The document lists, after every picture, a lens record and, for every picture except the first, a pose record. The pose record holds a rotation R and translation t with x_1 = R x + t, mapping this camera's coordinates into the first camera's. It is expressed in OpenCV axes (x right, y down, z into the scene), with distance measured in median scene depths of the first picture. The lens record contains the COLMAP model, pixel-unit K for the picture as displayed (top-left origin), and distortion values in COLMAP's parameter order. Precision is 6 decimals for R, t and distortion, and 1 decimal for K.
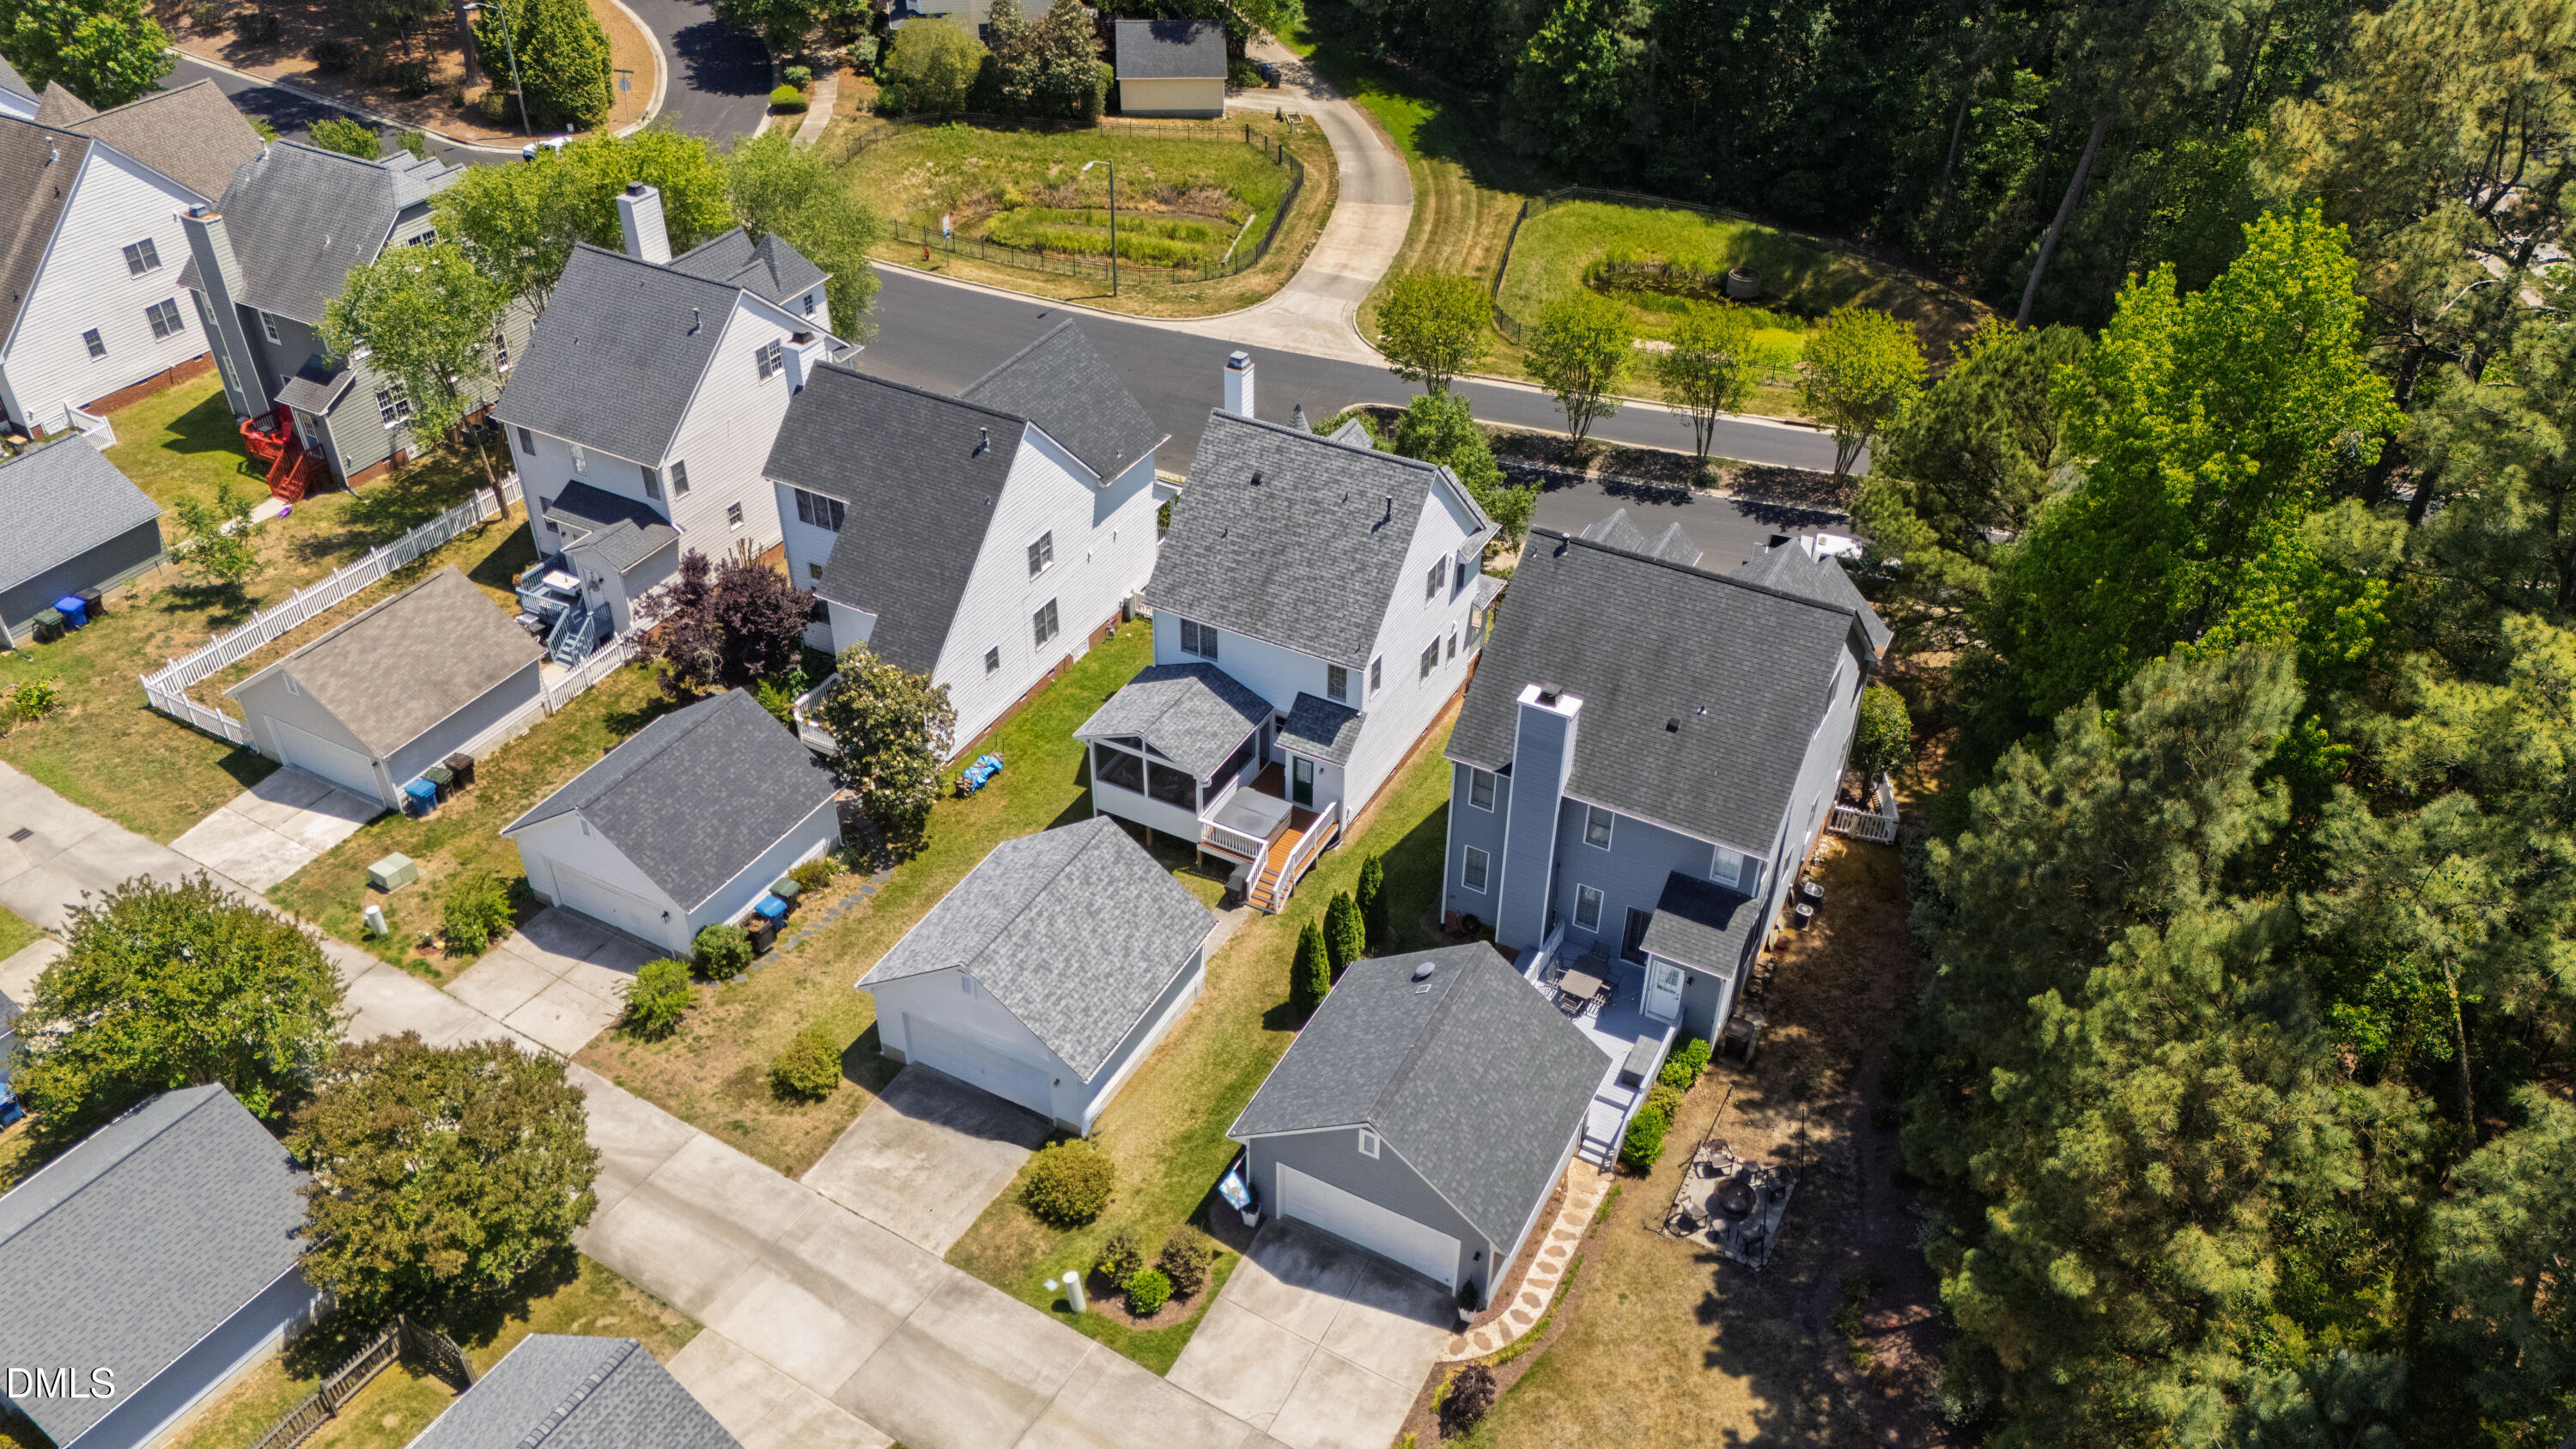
lens RADIAL K [[1881.9, 0, 1286.5], [0, 1881.9, 736.0], [0, 0, 1]] dist [0.067701, -0.067641]
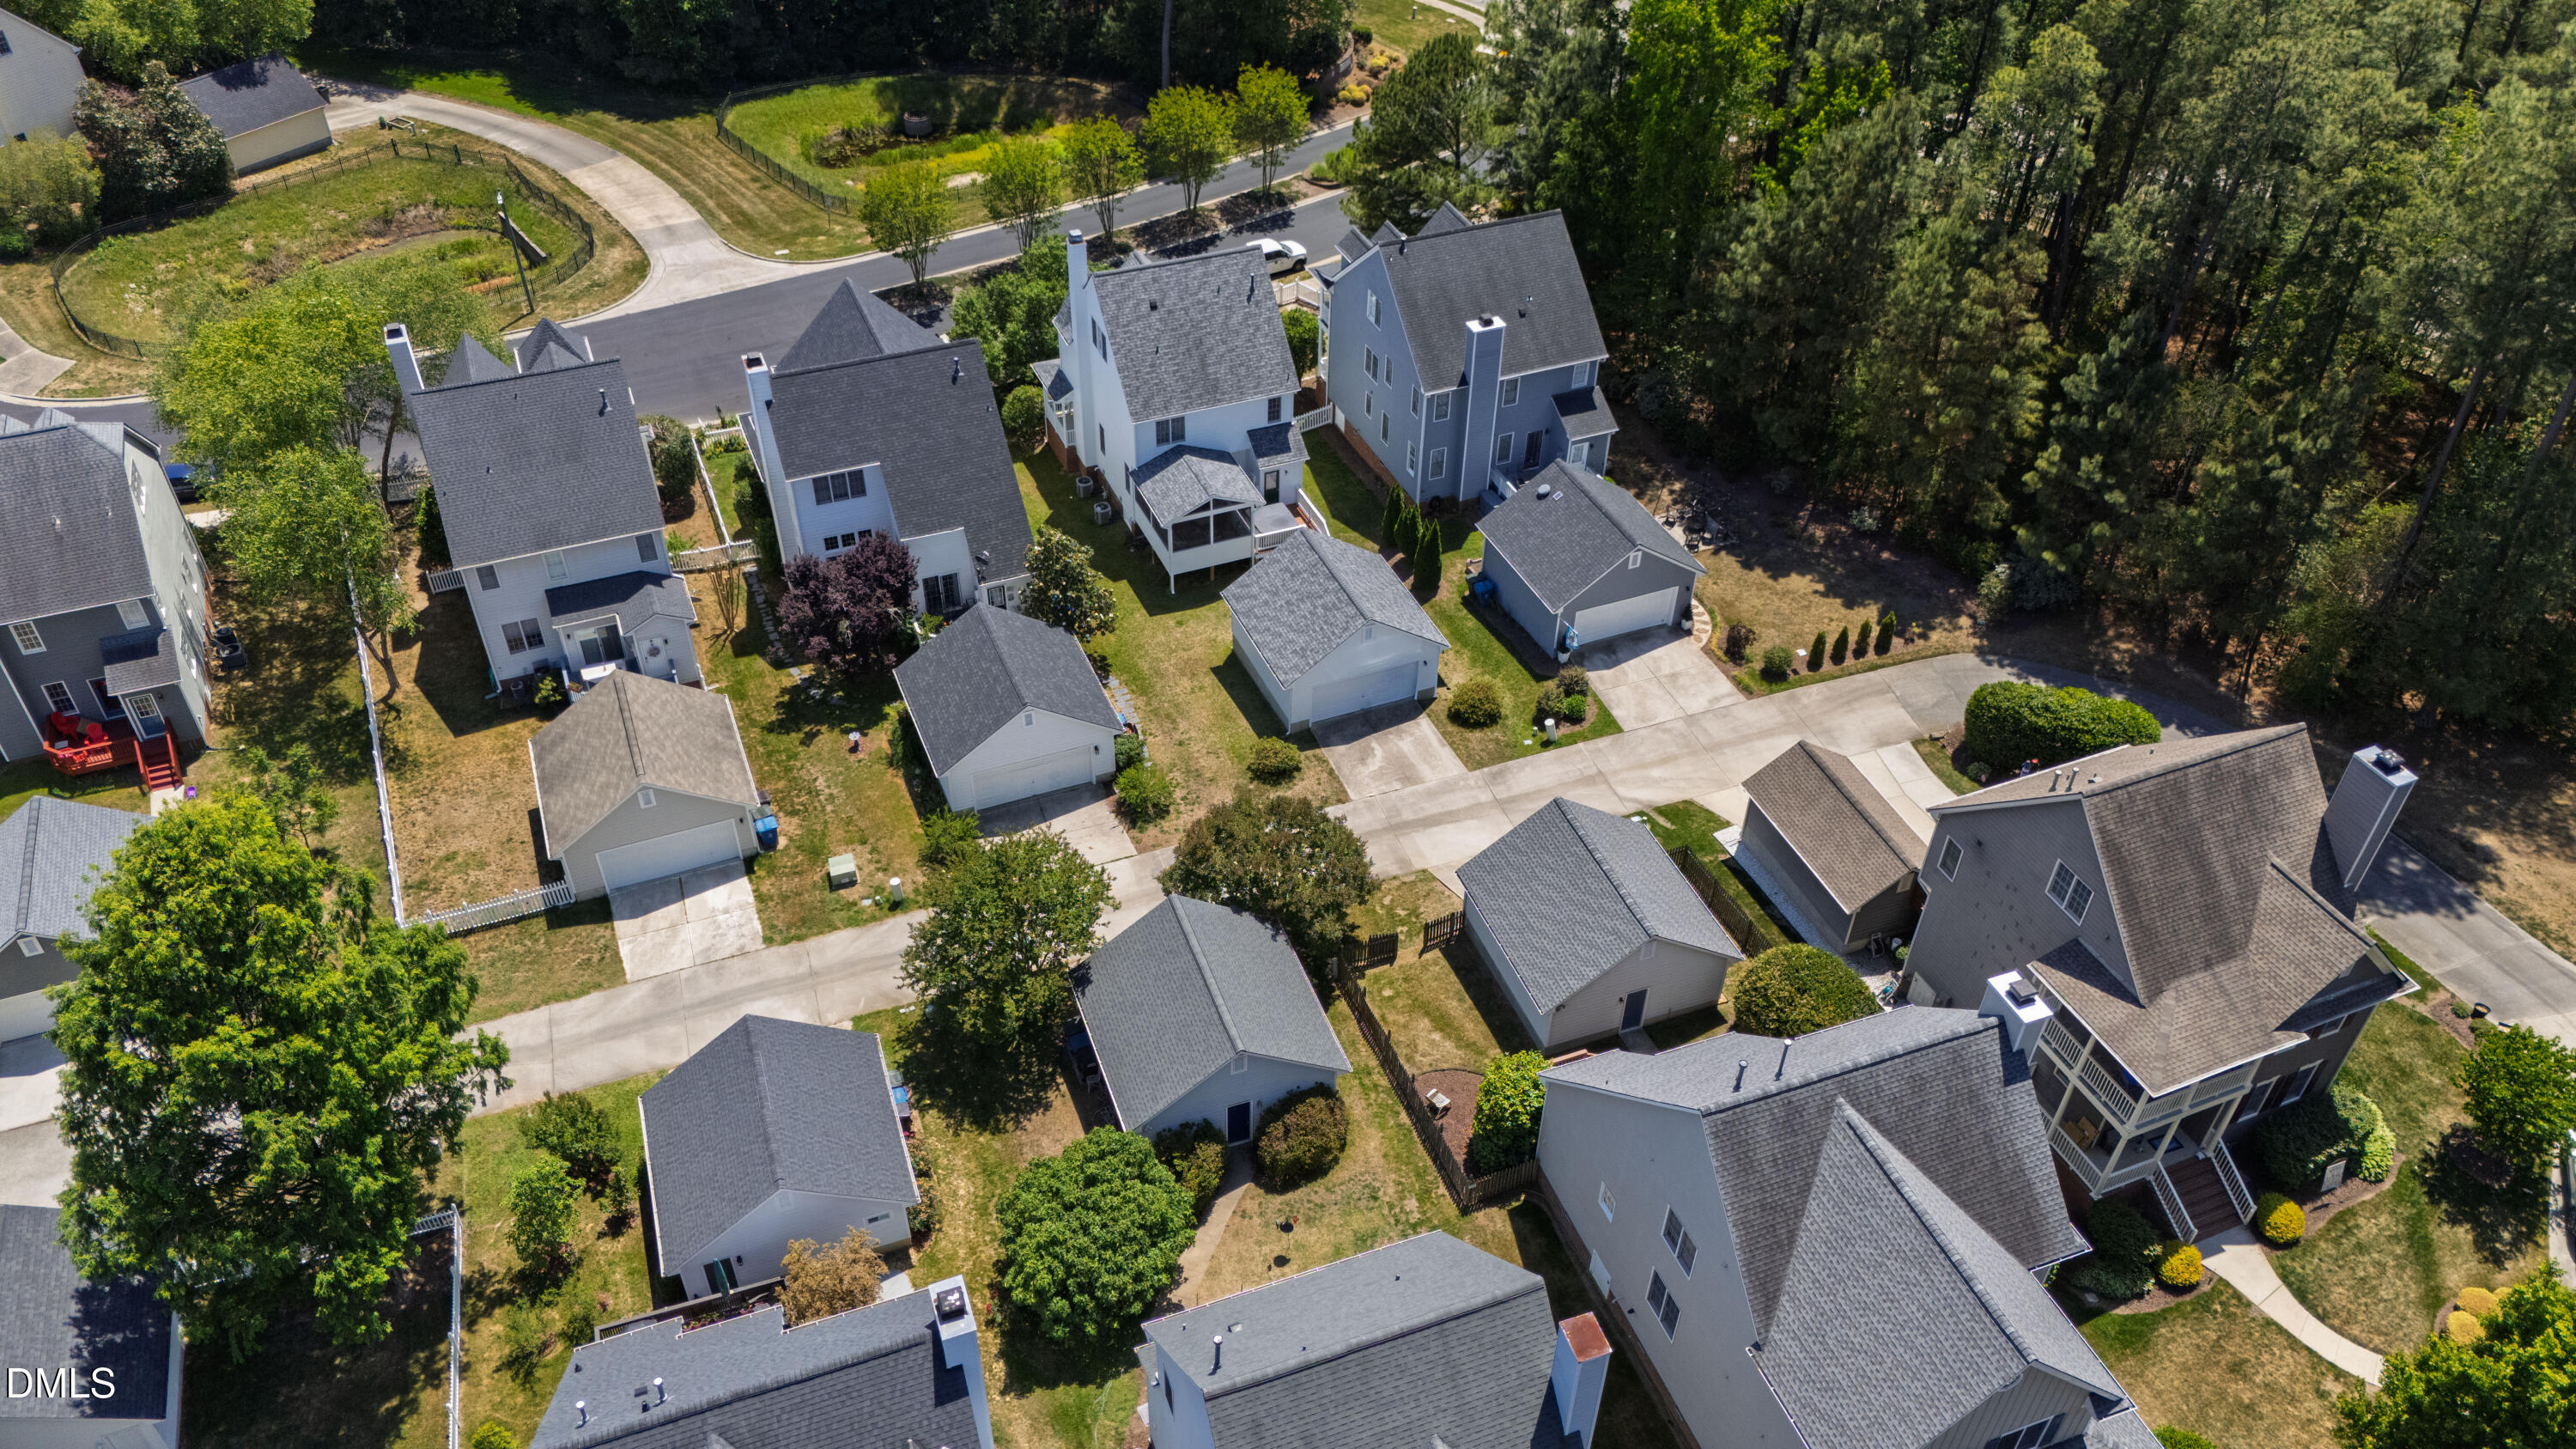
lens RADIAL K [[1881.9, 0, 1286.5], [0, 1881.9, 736.0], [0, 0, 1]] dist [0.067701, -0.067641]
pose [[0.633690, -0.506443, 0.584767, -0.549449], [0.455585, 0.855242, 0.246990, -0.097293], [-0.625203, 0.109896, 0.772686, -0.060253]]
